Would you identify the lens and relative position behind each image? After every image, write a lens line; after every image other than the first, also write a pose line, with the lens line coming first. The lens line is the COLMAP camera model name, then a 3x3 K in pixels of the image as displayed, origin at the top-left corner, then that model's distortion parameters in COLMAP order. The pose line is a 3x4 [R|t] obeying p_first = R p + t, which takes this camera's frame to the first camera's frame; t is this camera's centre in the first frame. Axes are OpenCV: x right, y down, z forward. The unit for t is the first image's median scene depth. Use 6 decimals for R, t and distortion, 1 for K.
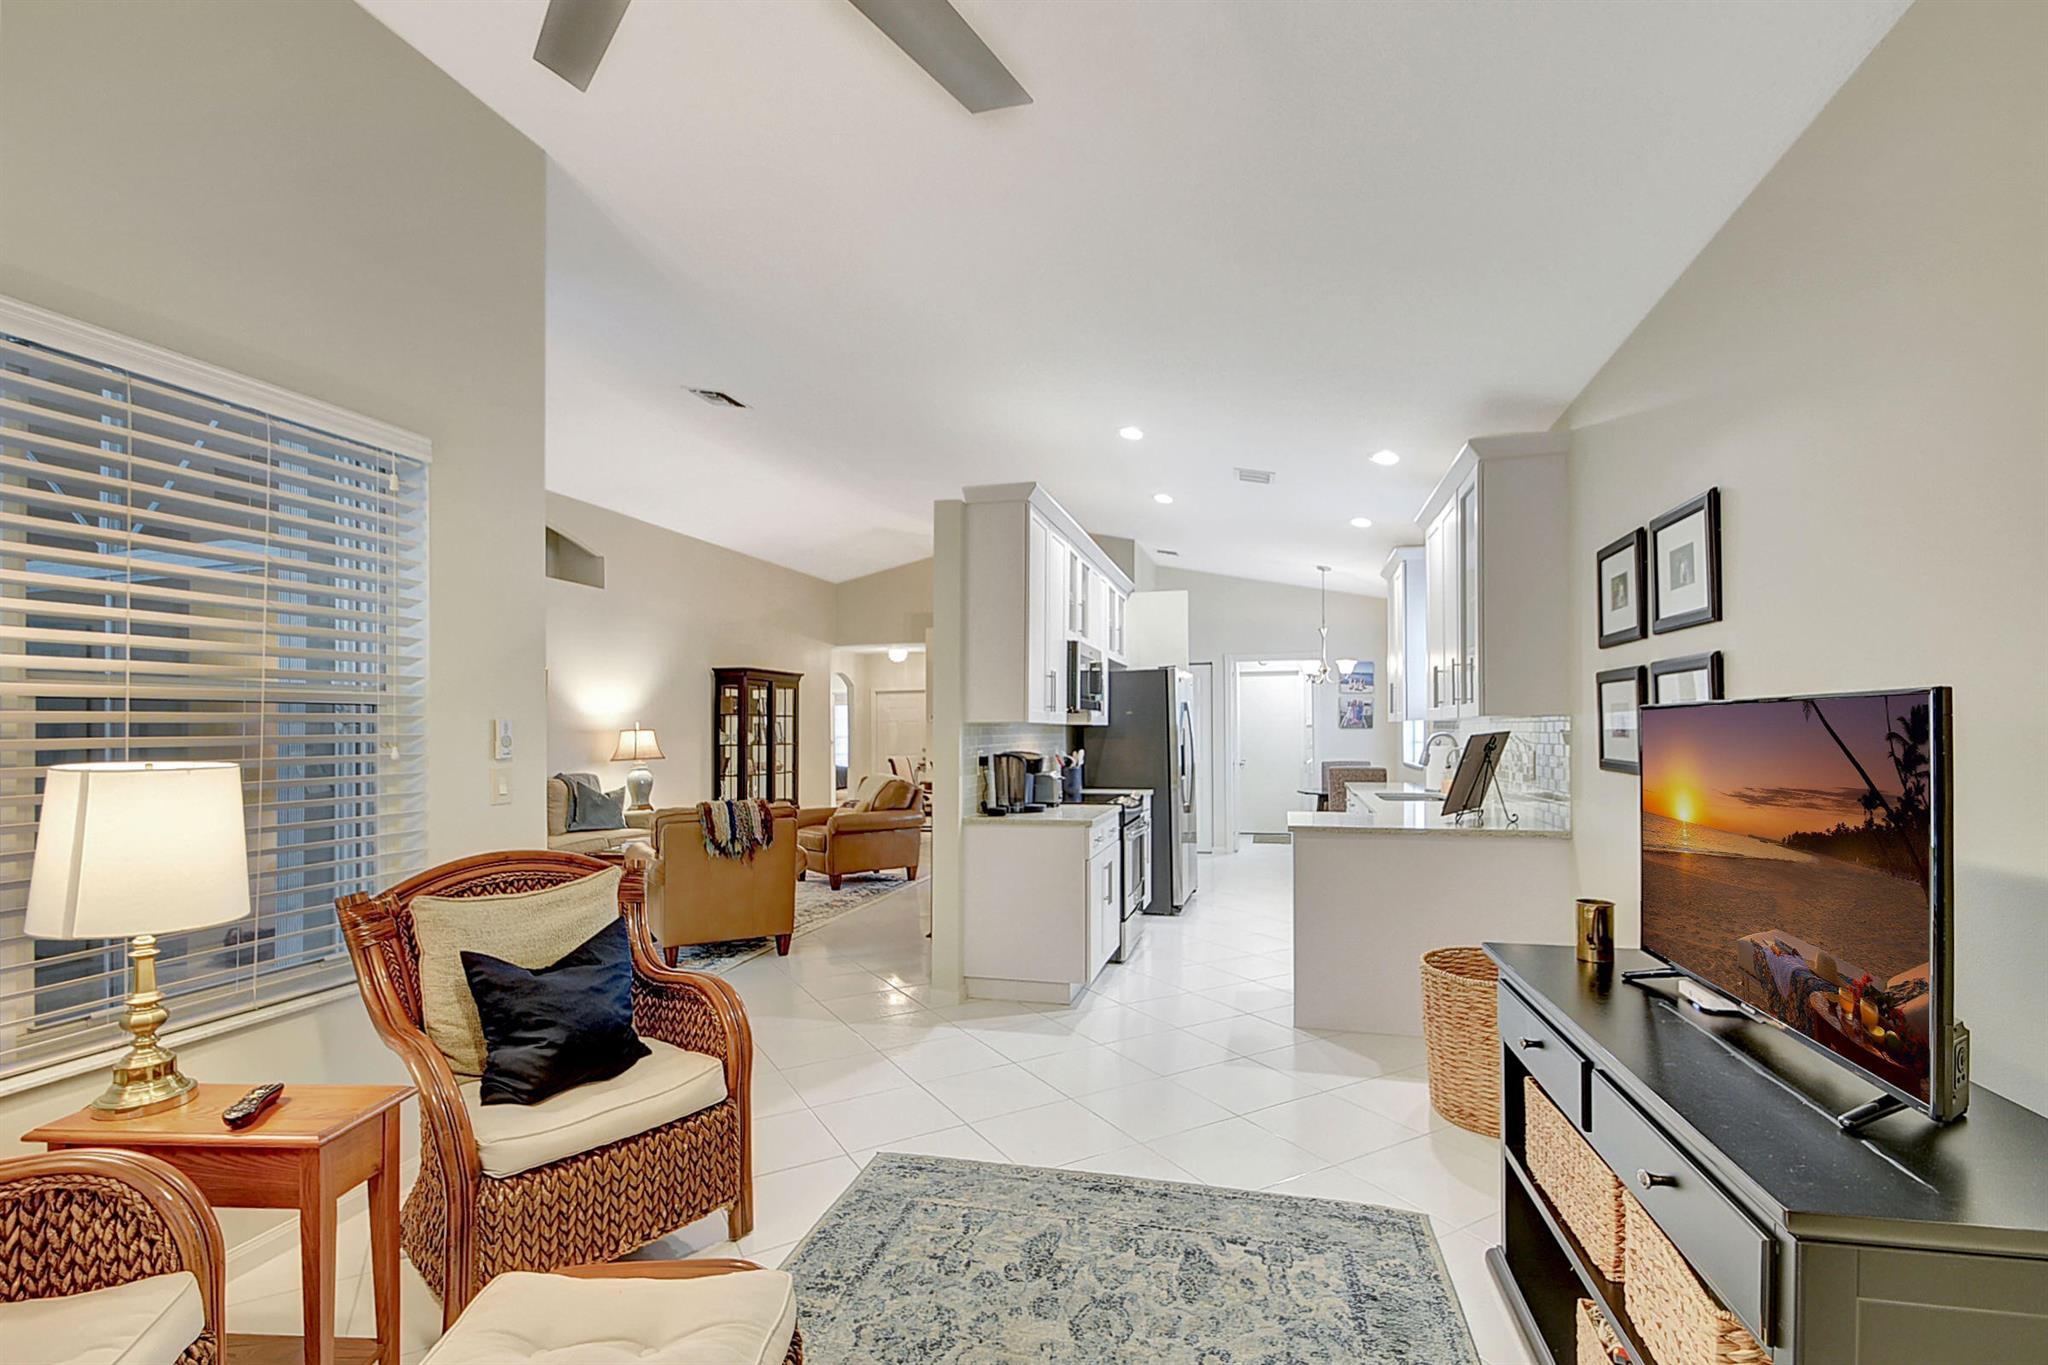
lens RADIAL K [[916.7, 0, 1056.5], [0, 916.7, 749.1], [0, 0, 1]] dist [0.012340, -0.012213]
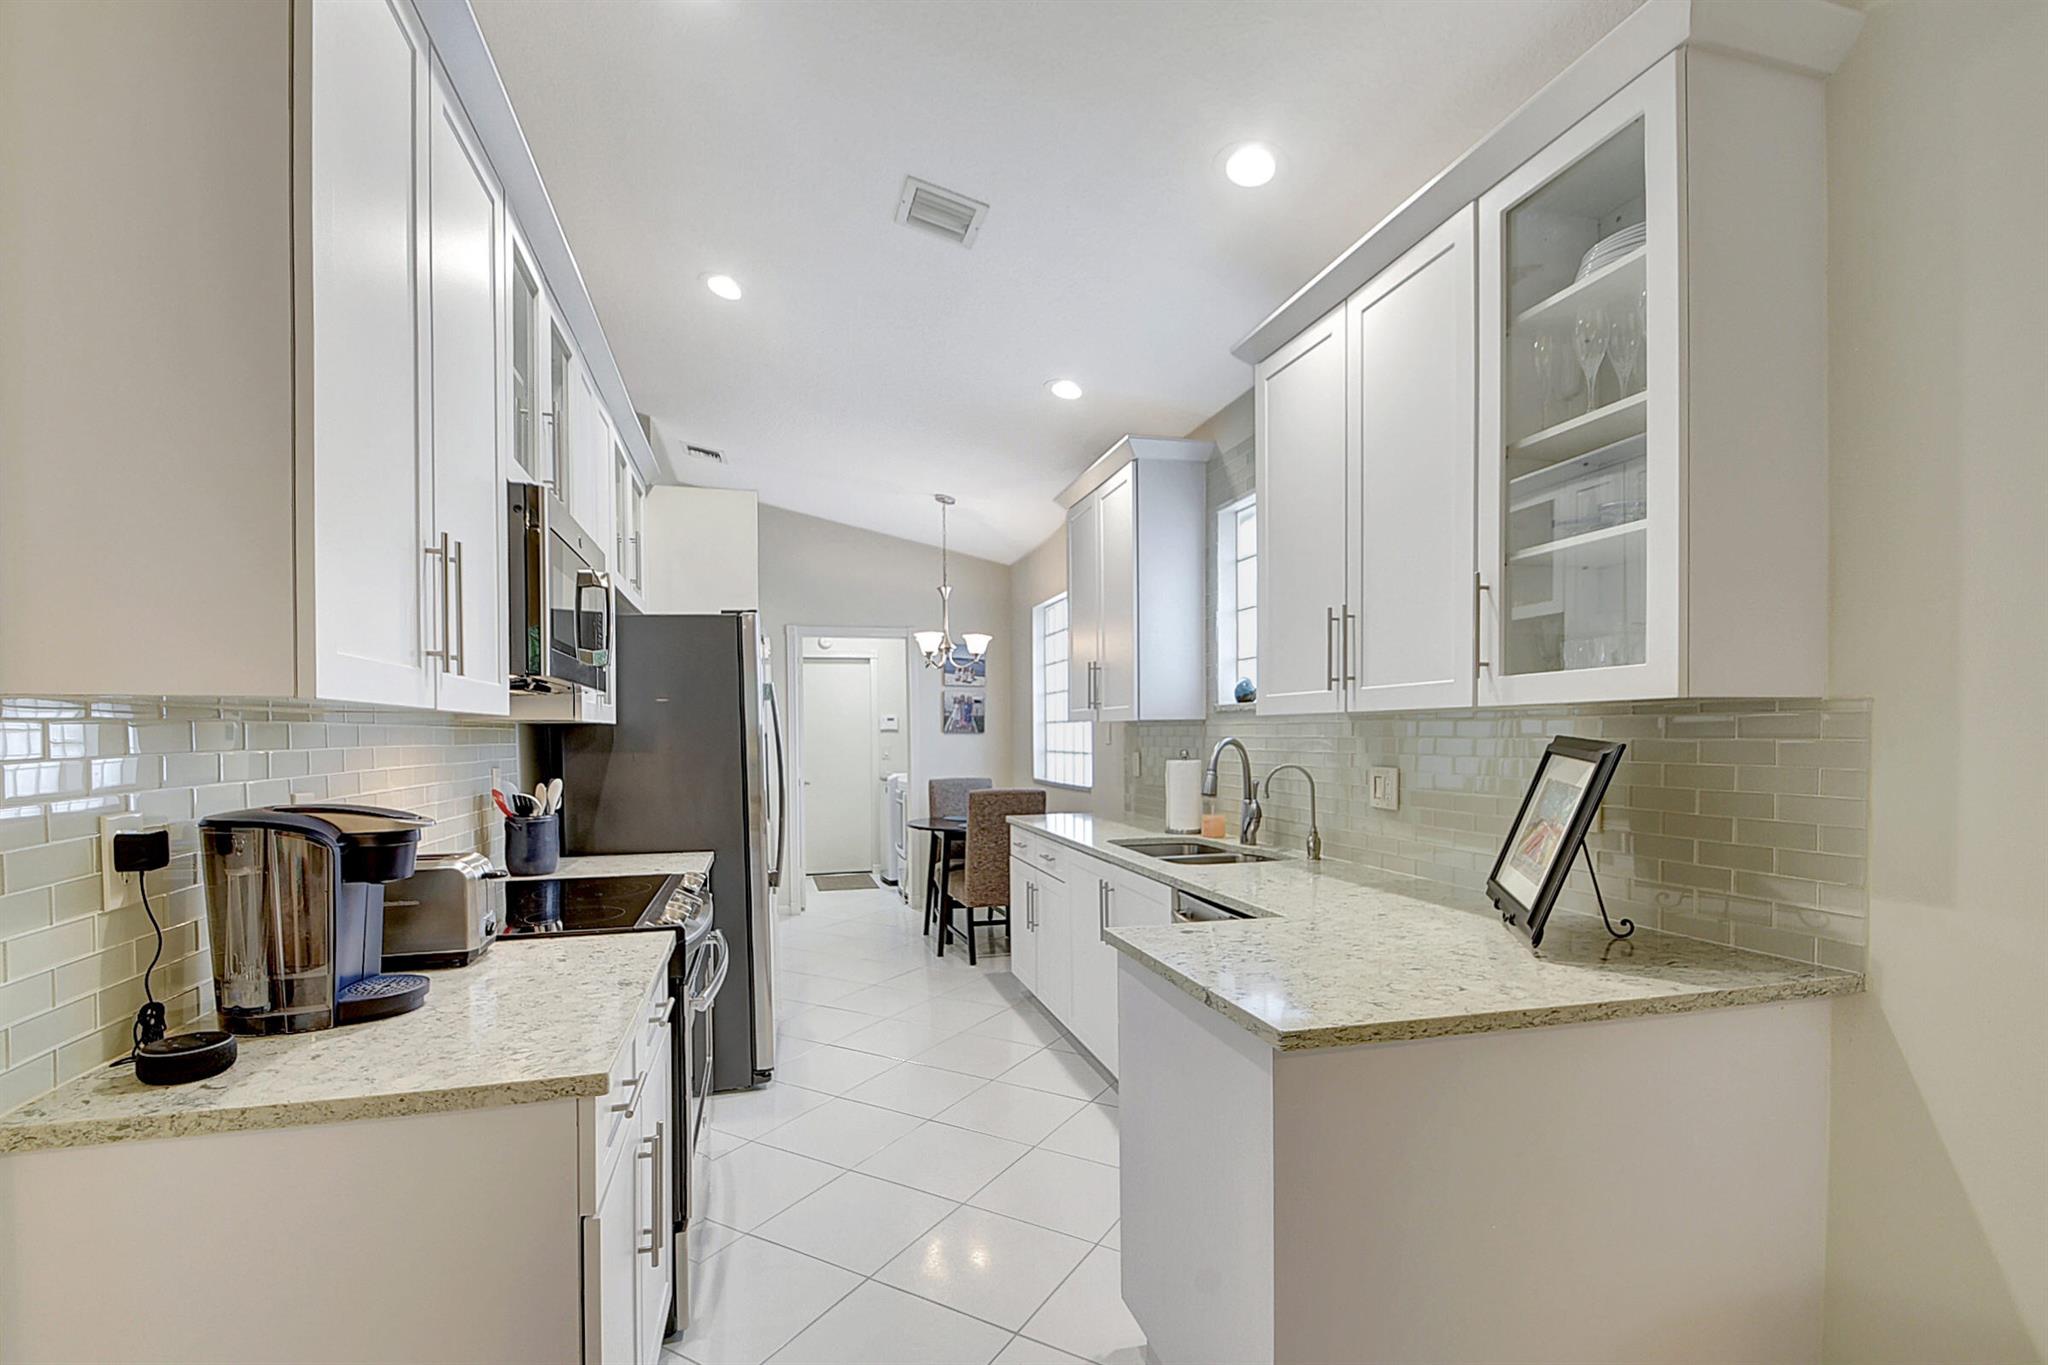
lens RADIAL K [[916.7, 0, 1004.6], [0, 916.7, 747.6], [0, 0, 1]] dist [0.012340, -0.012213]
pose [[0.885943, -0.011063, 0.463663, 0.013196], [0.015870, 0.999853, -0.006466, -0.008033], [-0.463523, 0.013086, 0.885988, 0.497141]]
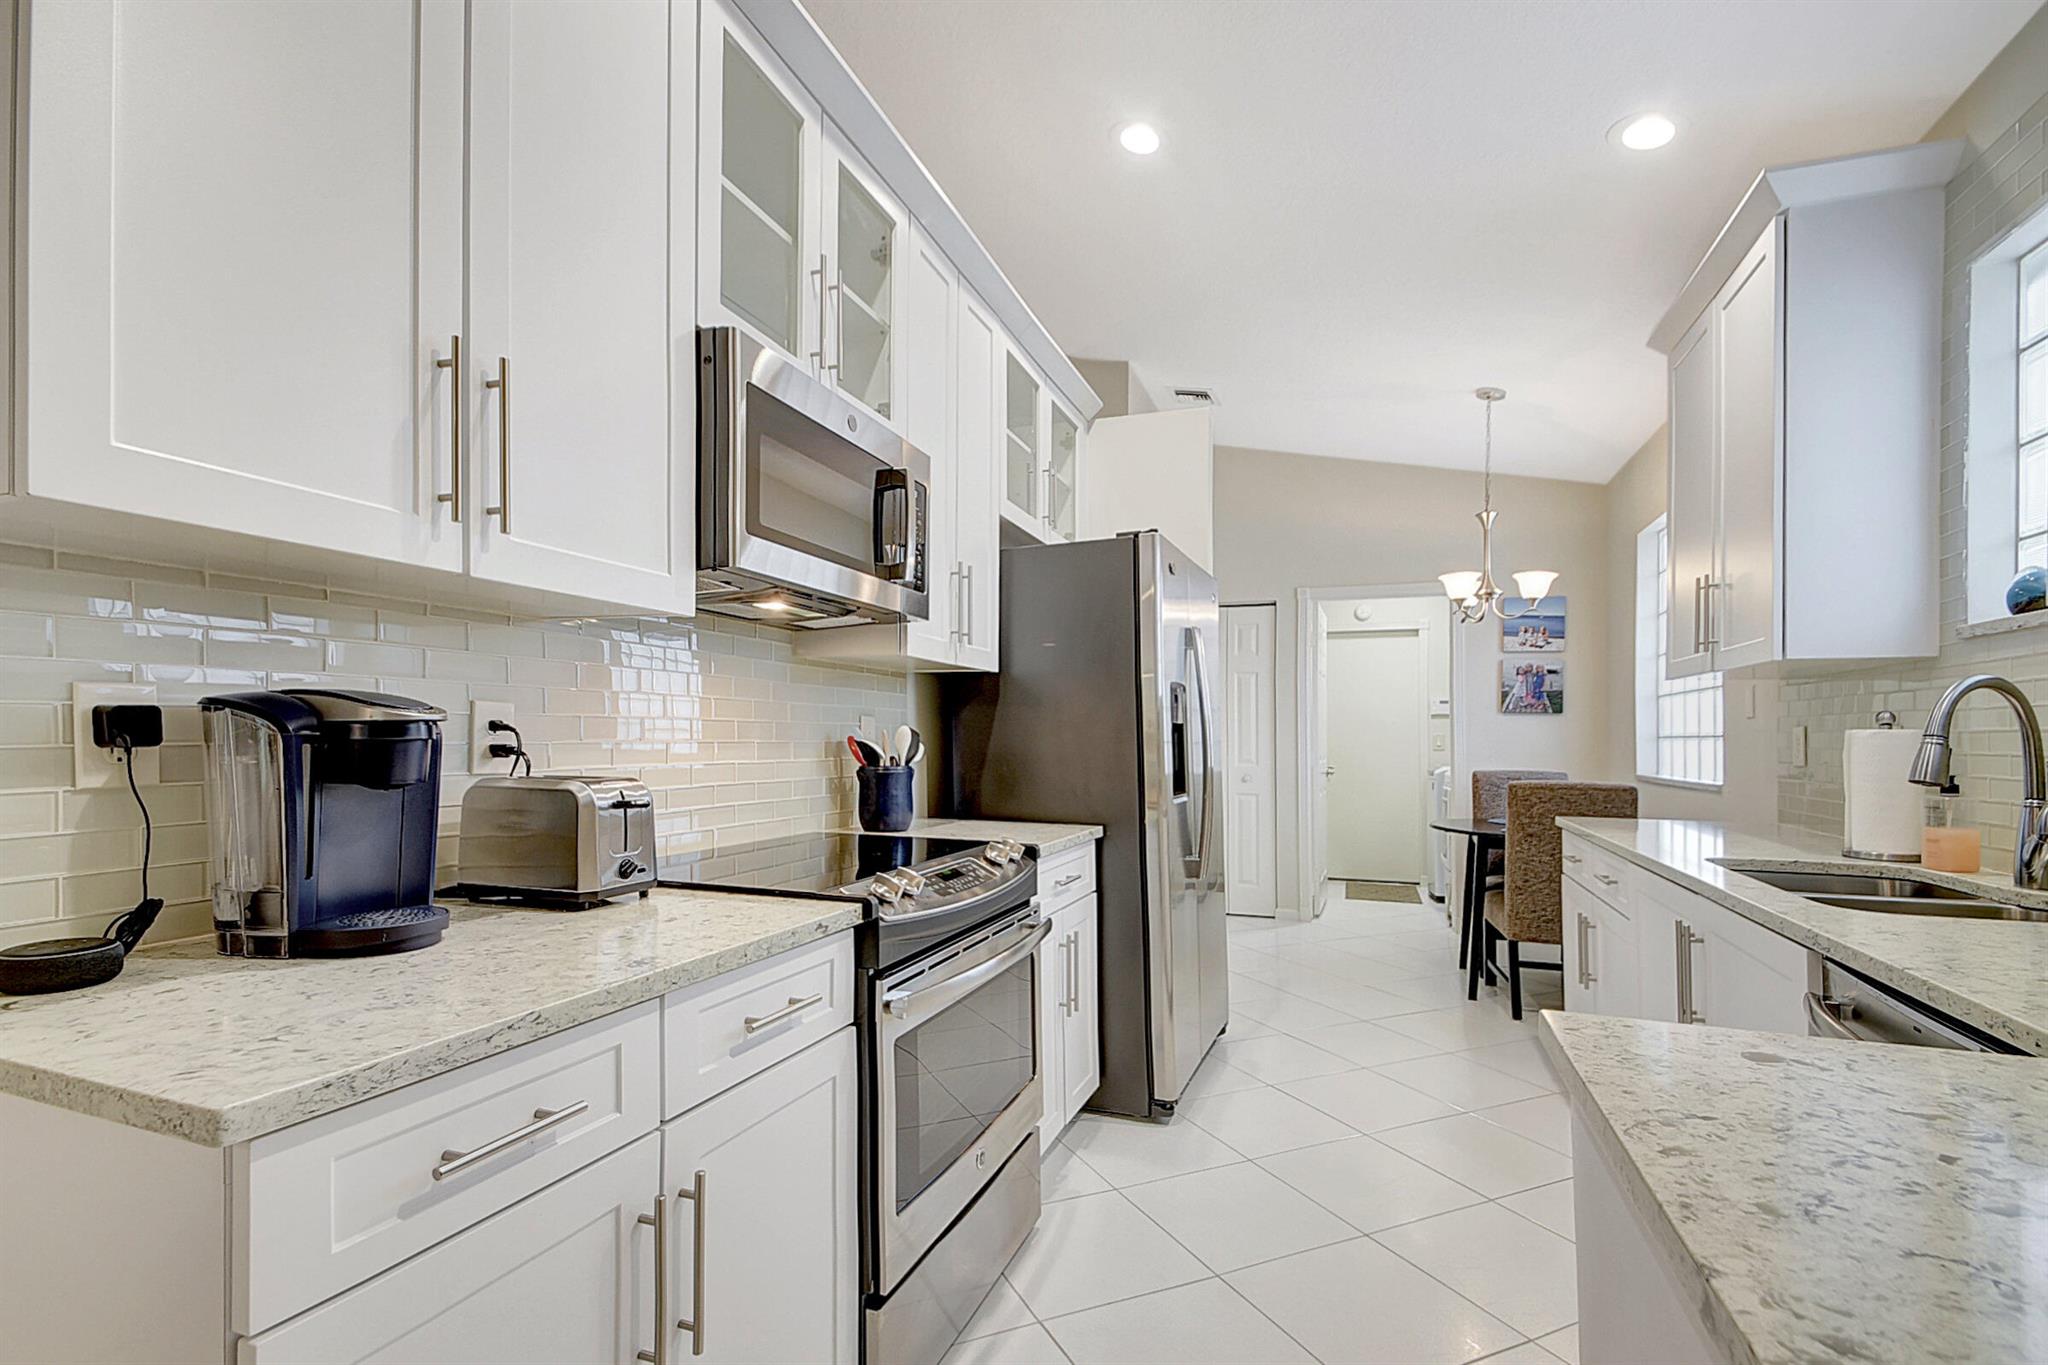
lens RADIAL K [[916.7, 0, 1026.0], [0, 916.7, 751.2], [0, 0, 1]] dist [0.012340, -0.012213]
pose [[0.992550, 0.012826, -0.121163, 0.128430], [-0.013626, 0.999890, -0.005781, 0.013636], [0.121076, 0.007389, 0.992616, 0.606113]]
